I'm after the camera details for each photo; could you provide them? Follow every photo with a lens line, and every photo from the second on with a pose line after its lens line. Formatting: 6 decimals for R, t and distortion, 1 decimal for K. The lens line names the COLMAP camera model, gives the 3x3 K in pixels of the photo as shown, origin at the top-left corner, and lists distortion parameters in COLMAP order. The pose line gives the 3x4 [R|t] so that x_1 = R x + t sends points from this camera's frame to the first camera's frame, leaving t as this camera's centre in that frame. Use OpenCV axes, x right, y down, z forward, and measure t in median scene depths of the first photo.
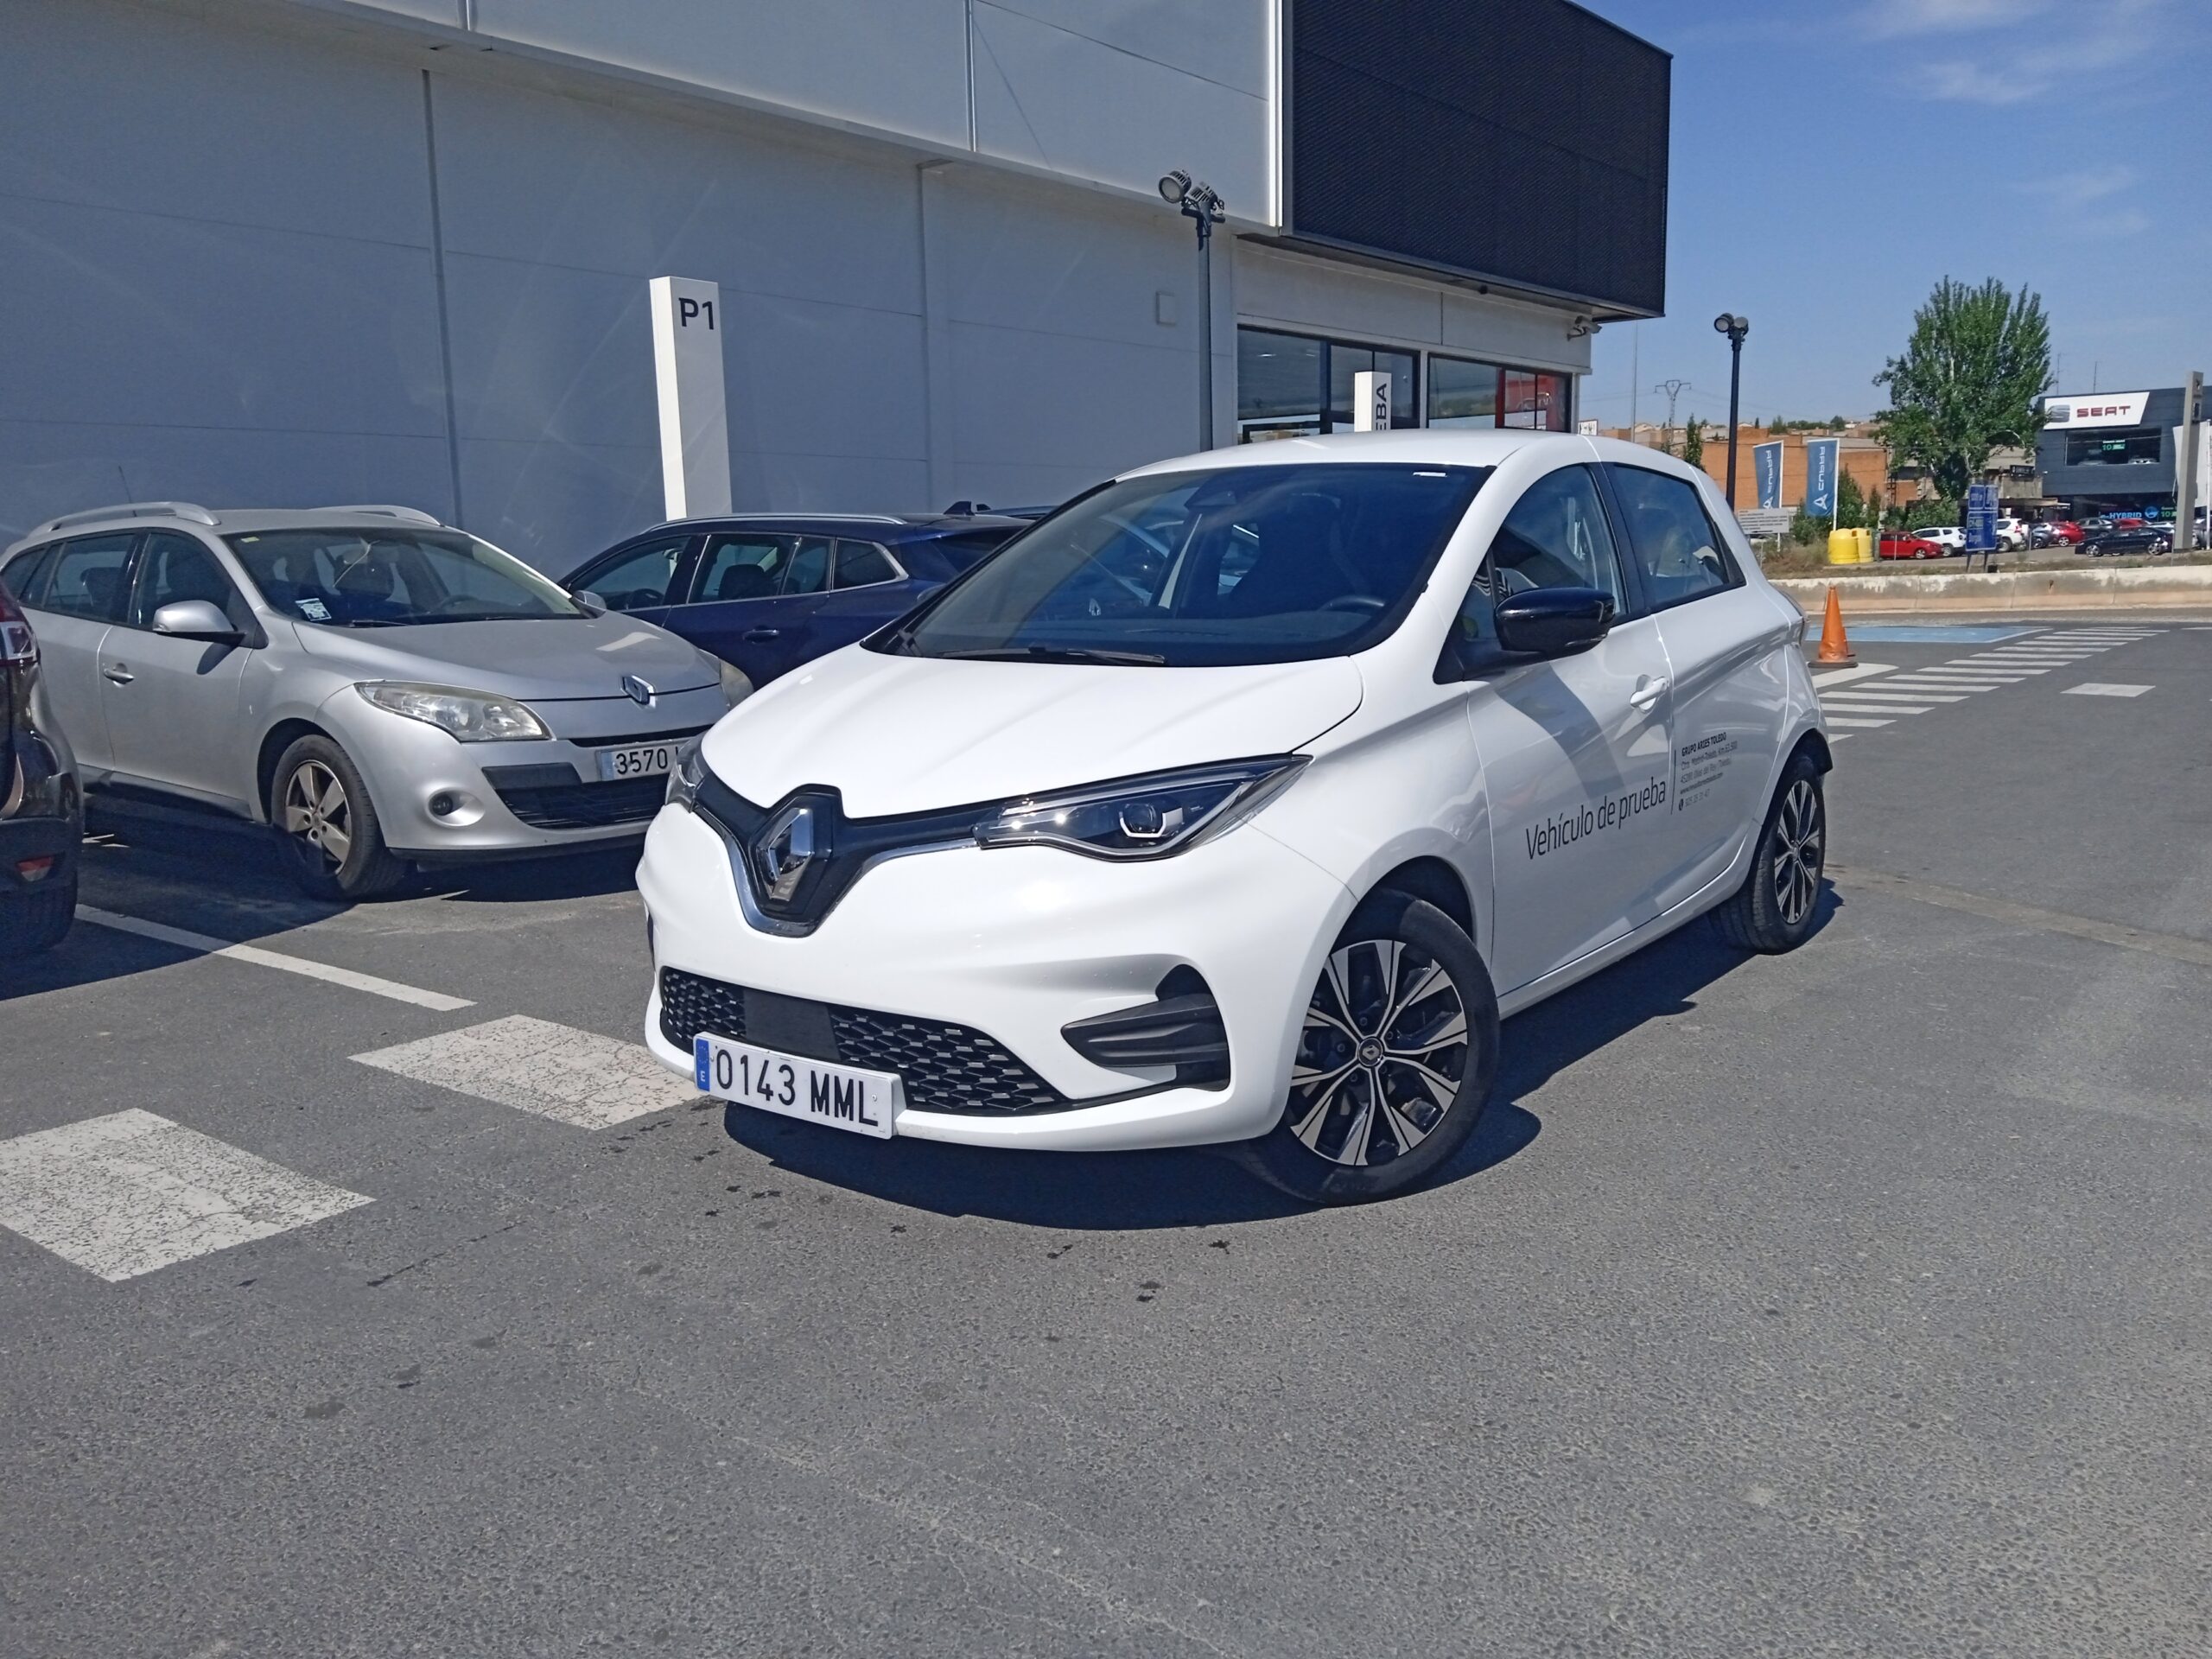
lens RADIAL K [[1792.5, 0, 1103.6], [0, 1792.5, 844.7], [0, 0, 1]] dist [0.092498, -0.155844]
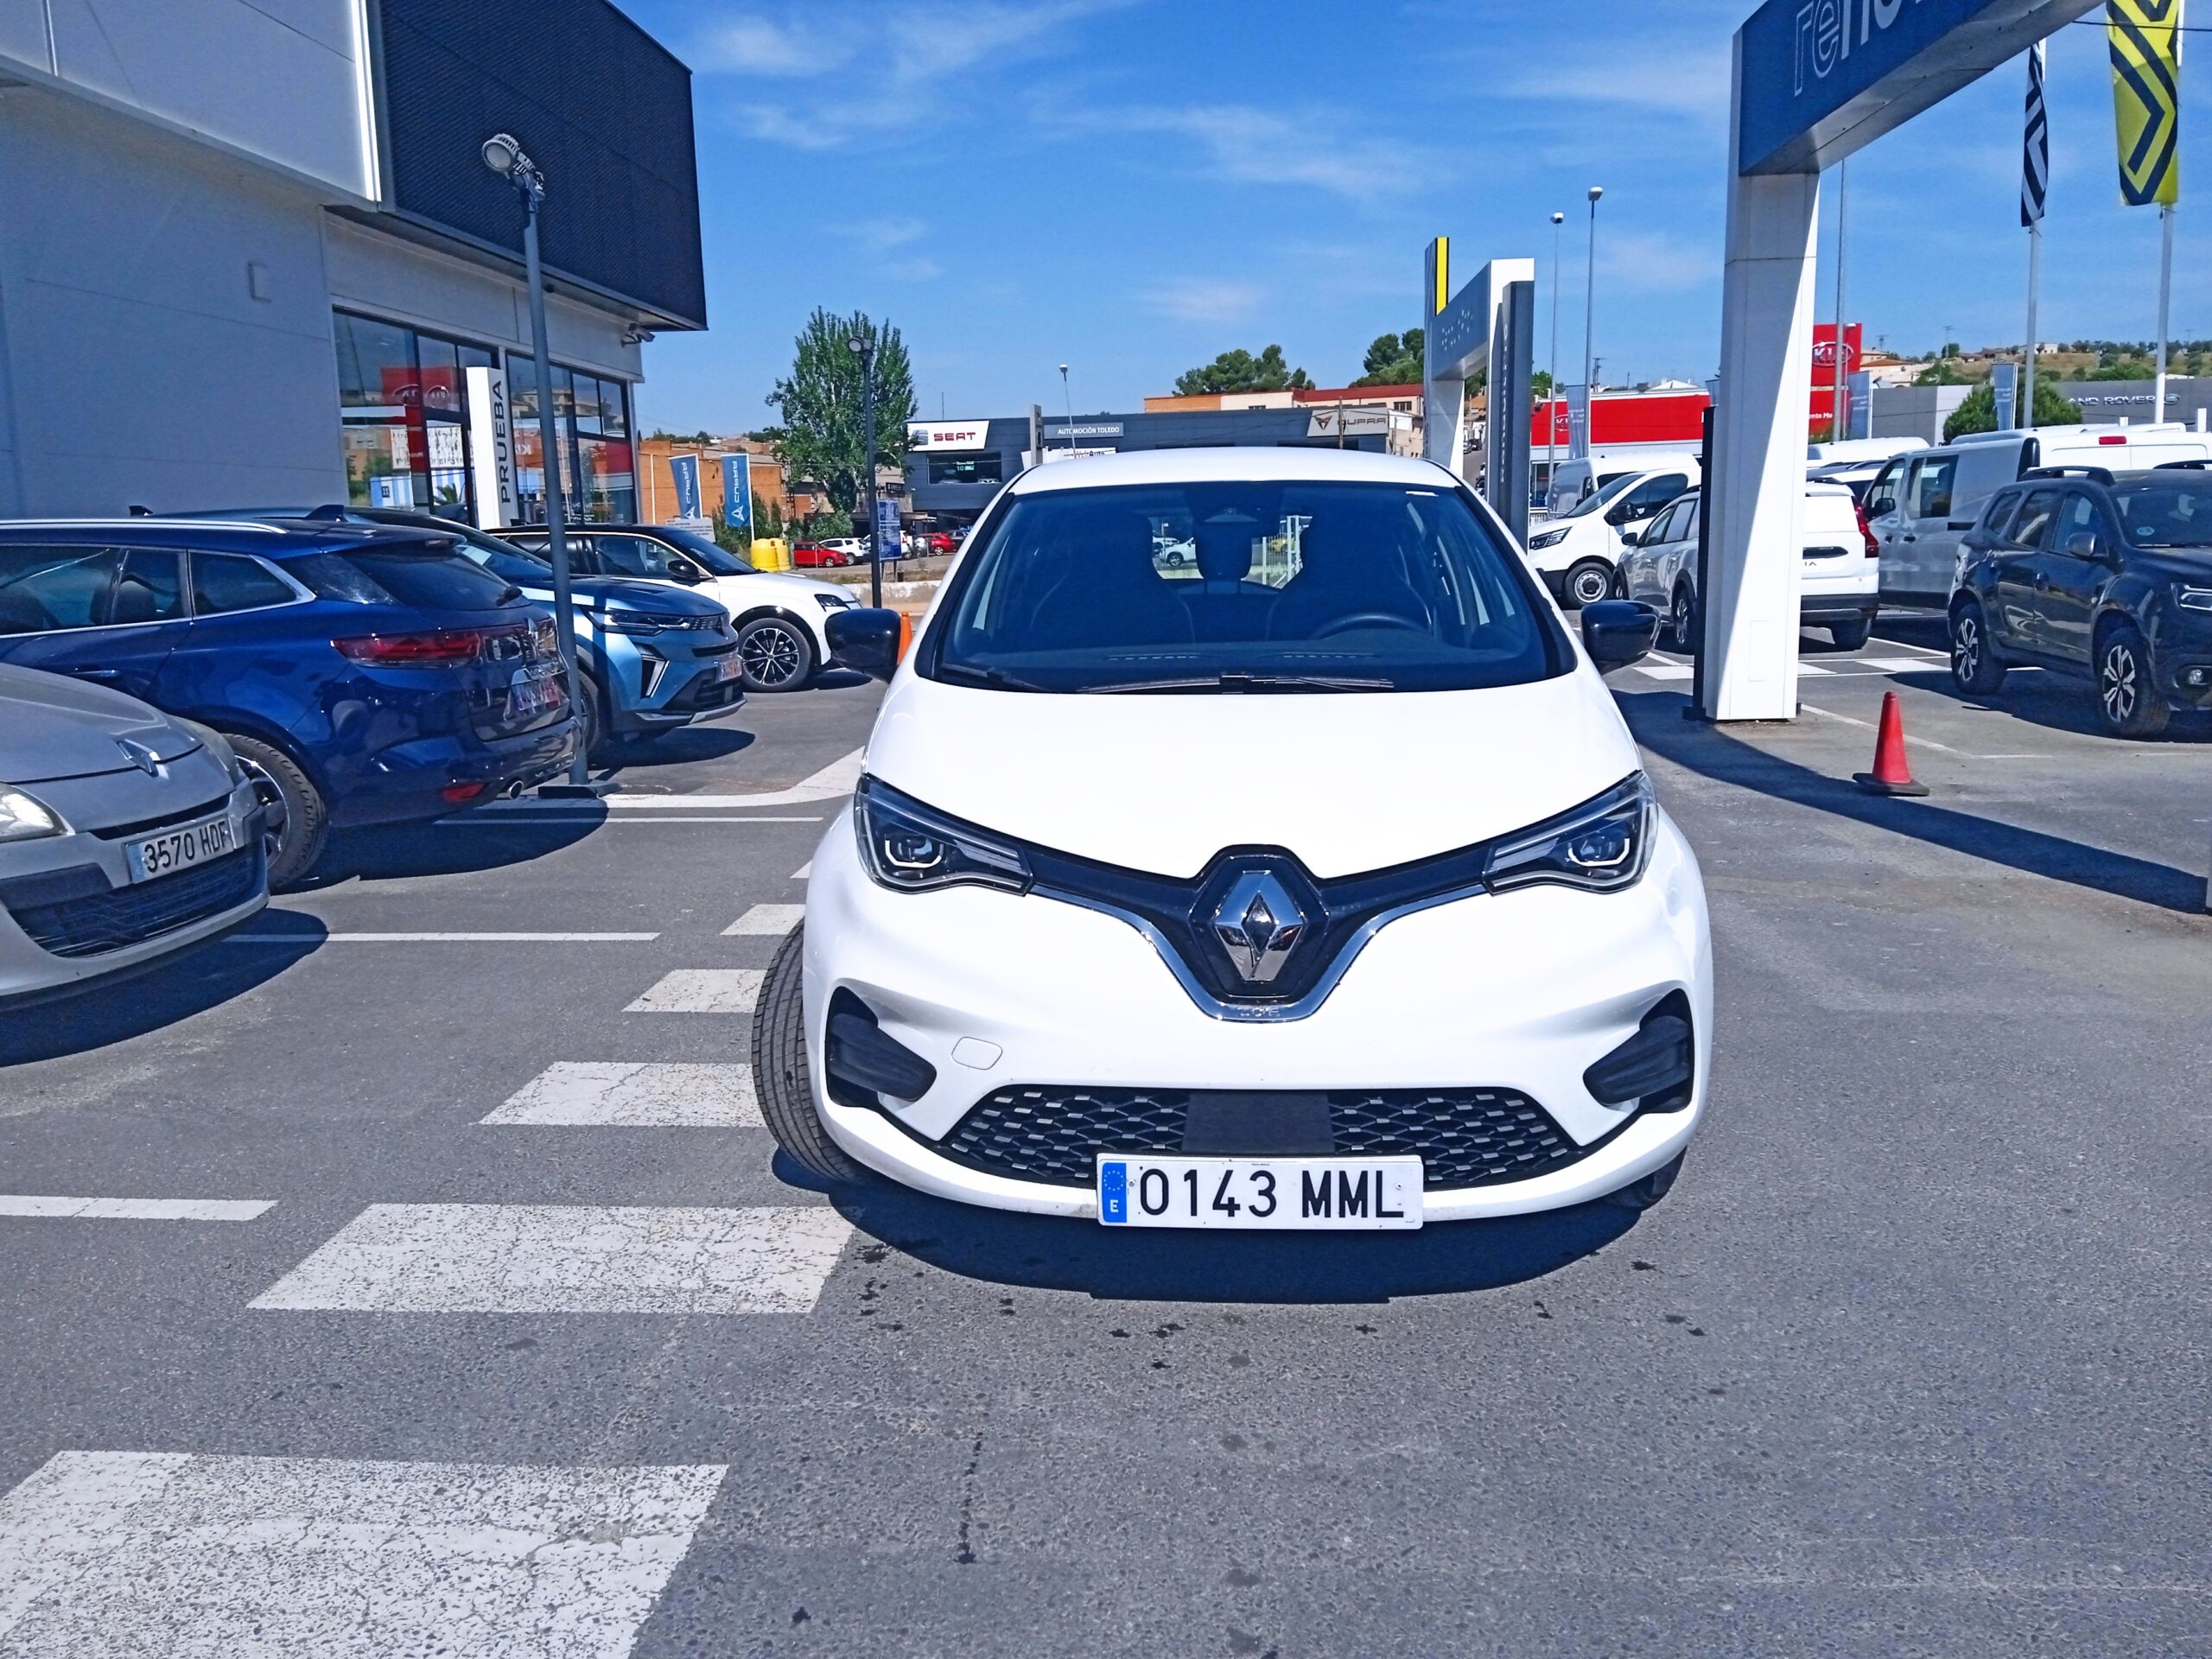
lens RADIAL K [[1792.5, 0, 1103.6], [0, 1792.5, 844.7], [0, 0, 1]] dist [0.092498, -0.155844]
pose [[0.828335, -0.093451, 0.552384, -0.364466], [0.095604, 0.995106, 0.024986, -0.032318], [-0.552016, 0.032113, 0.833215, 0.164679]]
